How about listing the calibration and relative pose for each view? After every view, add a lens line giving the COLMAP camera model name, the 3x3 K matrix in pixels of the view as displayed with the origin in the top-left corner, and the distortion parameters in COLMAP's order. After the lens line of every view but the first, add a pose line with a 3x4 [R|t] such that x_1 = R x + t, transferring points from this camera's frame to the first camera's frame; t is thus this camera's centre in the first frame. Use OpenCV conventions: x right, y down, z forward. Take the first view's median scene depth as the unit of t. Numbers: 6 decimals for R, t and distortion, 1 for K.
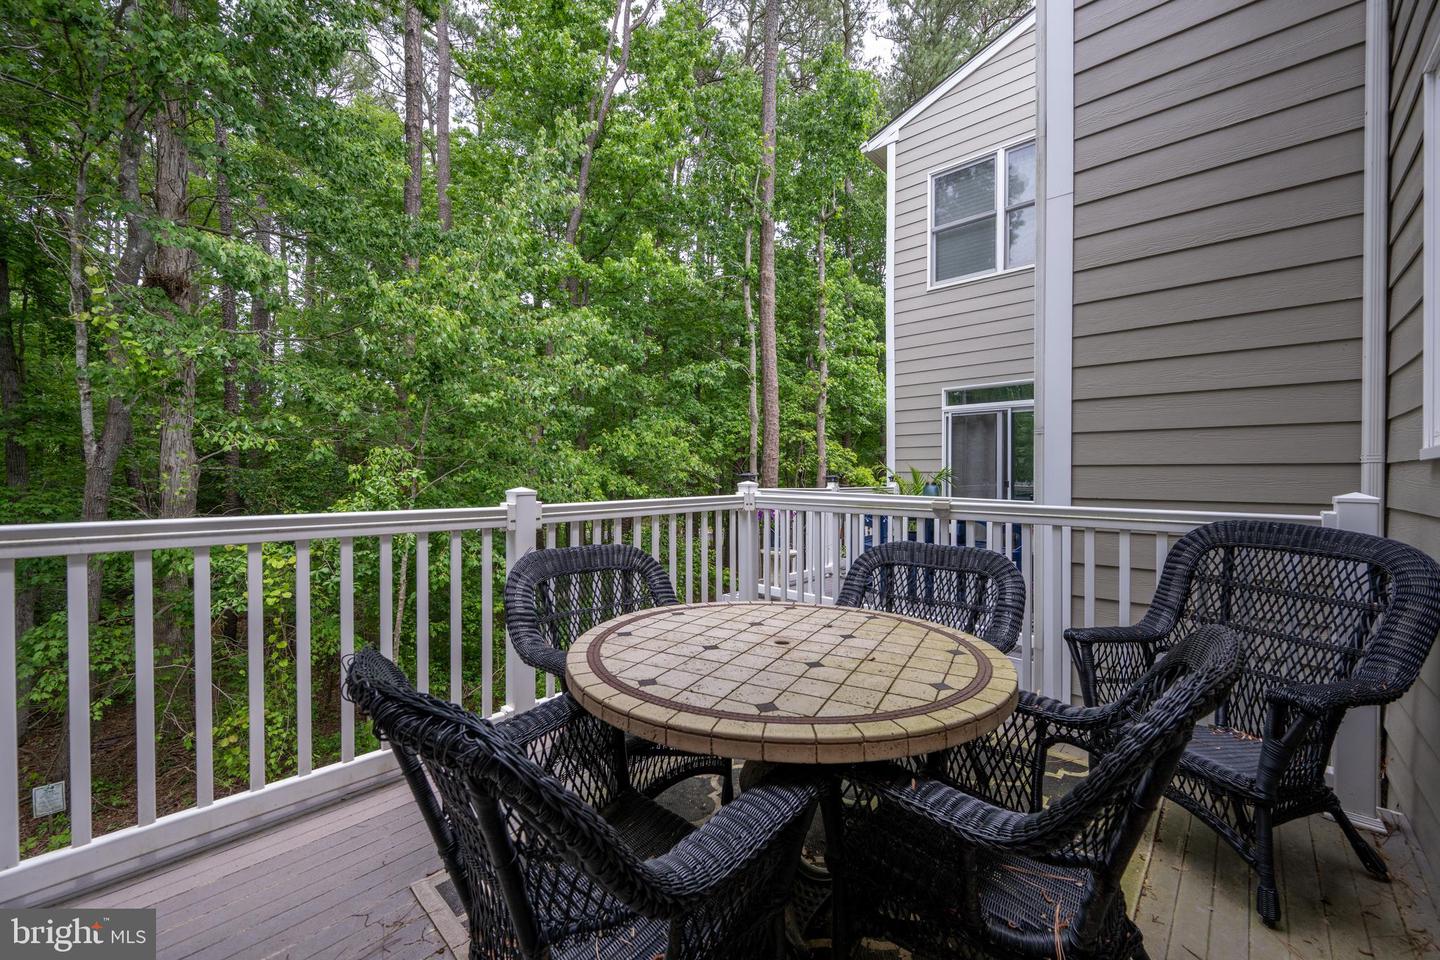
lens RADIAL K [[570.4, 0, 717.6], [0, 570.4, 481.2], [0, 0, 1]] dist [-0.003605, -0.000146]
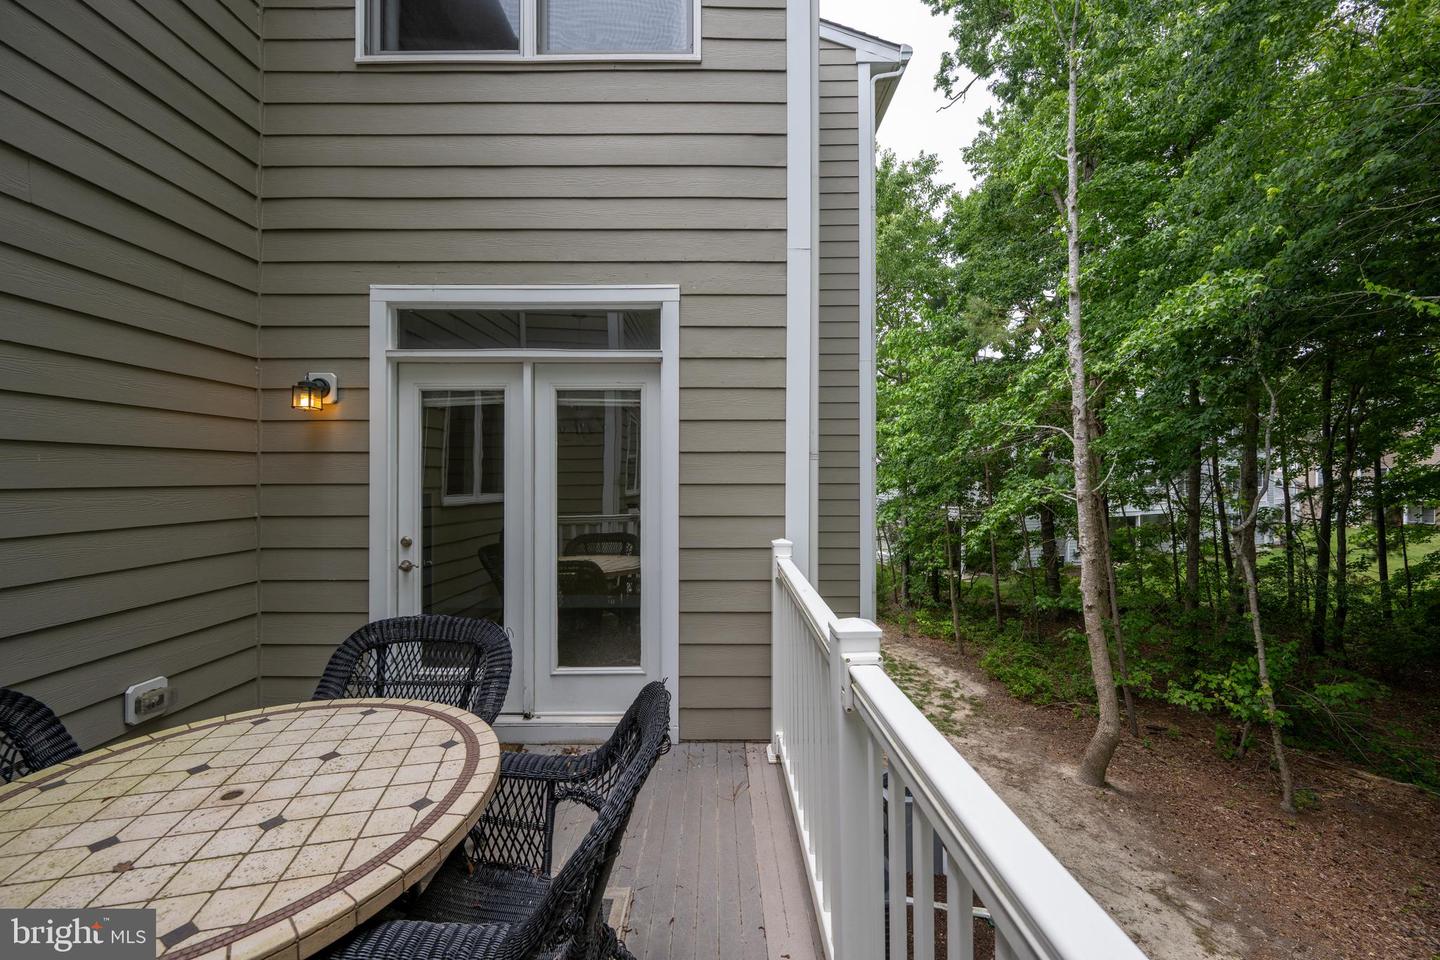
lens RADIAL K [[570.4, 0, 719.7], [0, 570.4, 479.7], [0, 0, 1]] dist [-0.003605, -0.000146]
pose [[-0.734464, -0.000816, -0.678647, 0.167191], [-0.001926, 0.999998, 0.000882, -0.192568], [0.678644, 0.001955, -0.734464, 2.272355]]
